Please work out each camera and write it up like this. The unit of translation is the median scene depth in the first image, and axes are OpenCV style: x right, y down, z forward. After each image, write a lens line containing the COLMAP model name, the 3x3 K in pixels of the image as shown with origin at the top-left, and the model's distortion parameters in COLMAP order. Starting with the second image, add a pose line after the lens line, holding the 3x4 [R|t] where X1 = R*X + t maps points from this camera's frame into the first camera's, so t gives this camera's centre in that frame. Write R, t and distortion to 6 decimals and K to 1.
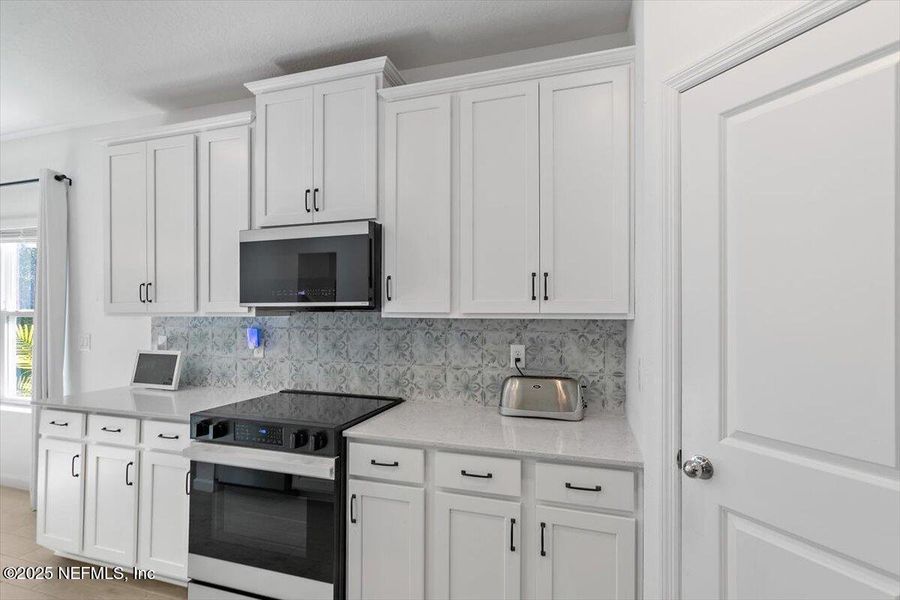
lens RADIAL K [[418.1, 0, 446.7], [0, 418.1, 307.5], [0, 0, 1]] dist [-0.026442, -0.000265]
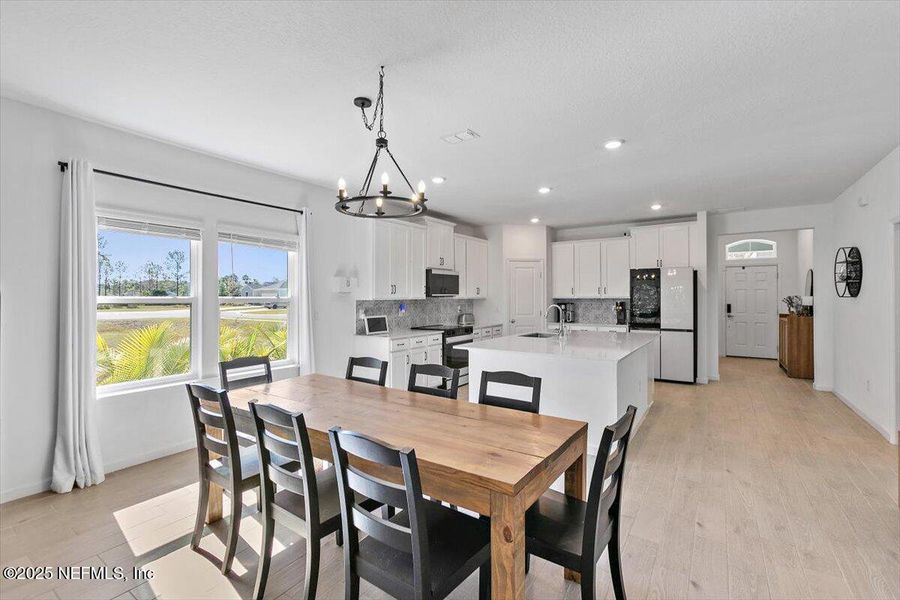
lens RADIAL K [[407.2, 0, 446.8], [0, 407.2, 295.4], [0, 0, 1]] dist [-0.006252, 0.002326]
pose [[0.298685, 0.001866, 0.954350, -2.876930], [-0.009443, 0.999955, 0.001000, -0.006816], [-0.954305, -0.009310, 0.298689, 0.045610]]
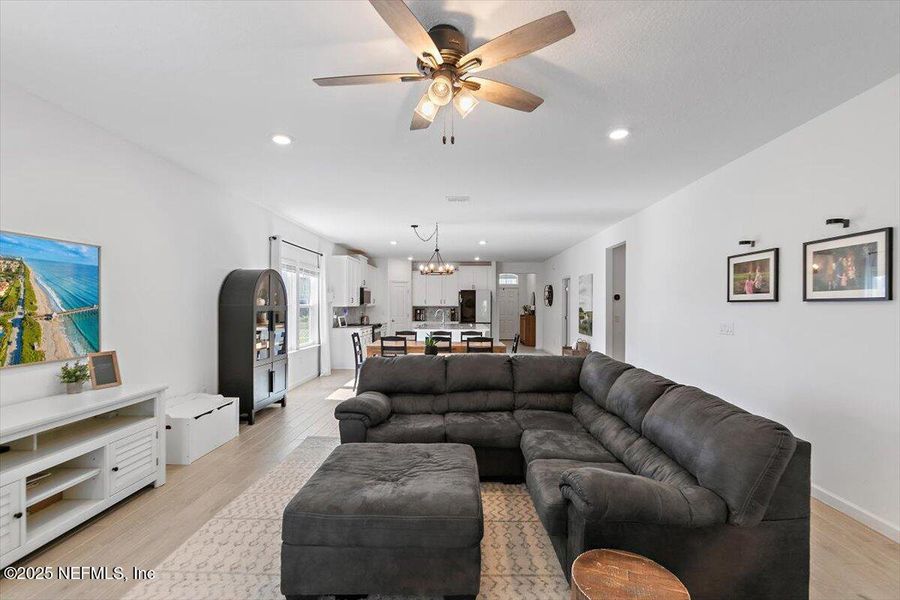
lens RADIAL K [[407.2, 0, 456.8], [0, 407.2, 303.5], [0, 0, 1]] dist [-0.006252, 0.002326]
pose [[-0.275967, 0.002283, 0.961165, -4.701297], [-0.016191, 0.999844, -0.007024, 0.006132], [-0.961031, -0.017501, -0.275887, 1.132286]]
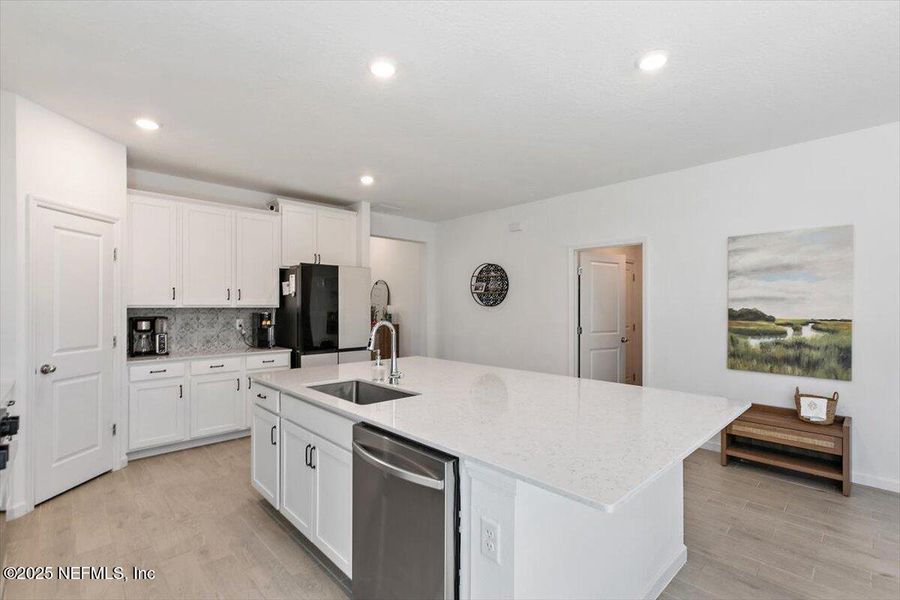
lens RADIAL K [[407.2, 0, 449.0], [0, 407.2, 307.6], [0, 0, 1]] dist [-0.006252, 0.002326]
pose [[-0.873801, -0.004975, 0.486259, -1.269325], [-0.009724, 0.999926, -0.007244, 0.012966], [-0.486187, -0.011058, -0.873785, 0.971084]]
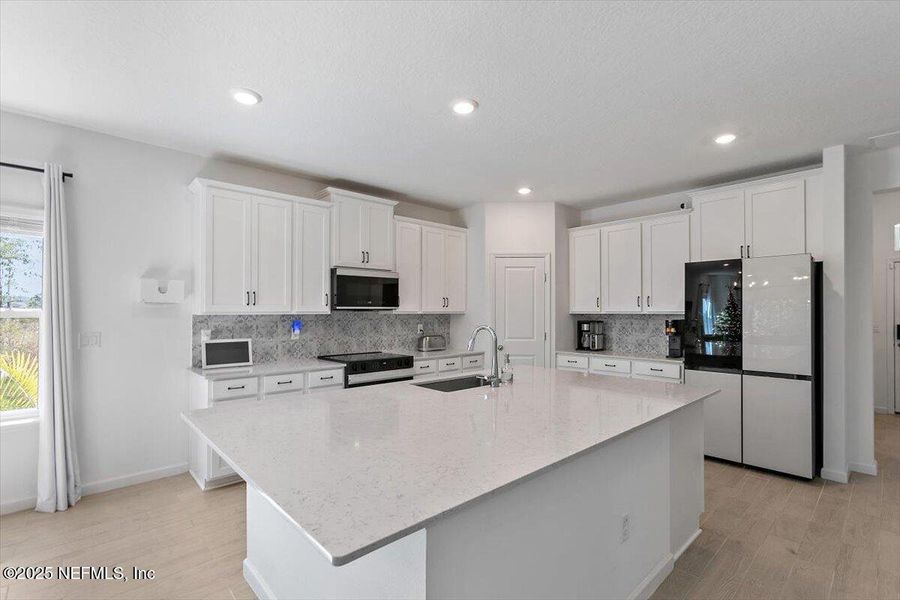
lens RADIAL K [[407.2, 0, 444.7], [0, 407.2, 308.7], [0, 0, 1]] dist [-0.006252, 0.002326]
pose [[0.509526, 0.004905, 0.860441, -1.662494], [-0.011212, 0.999937, 0.000939, -0.007358], [-0.860382, -0.010126, 0.509549, -0.330084]]
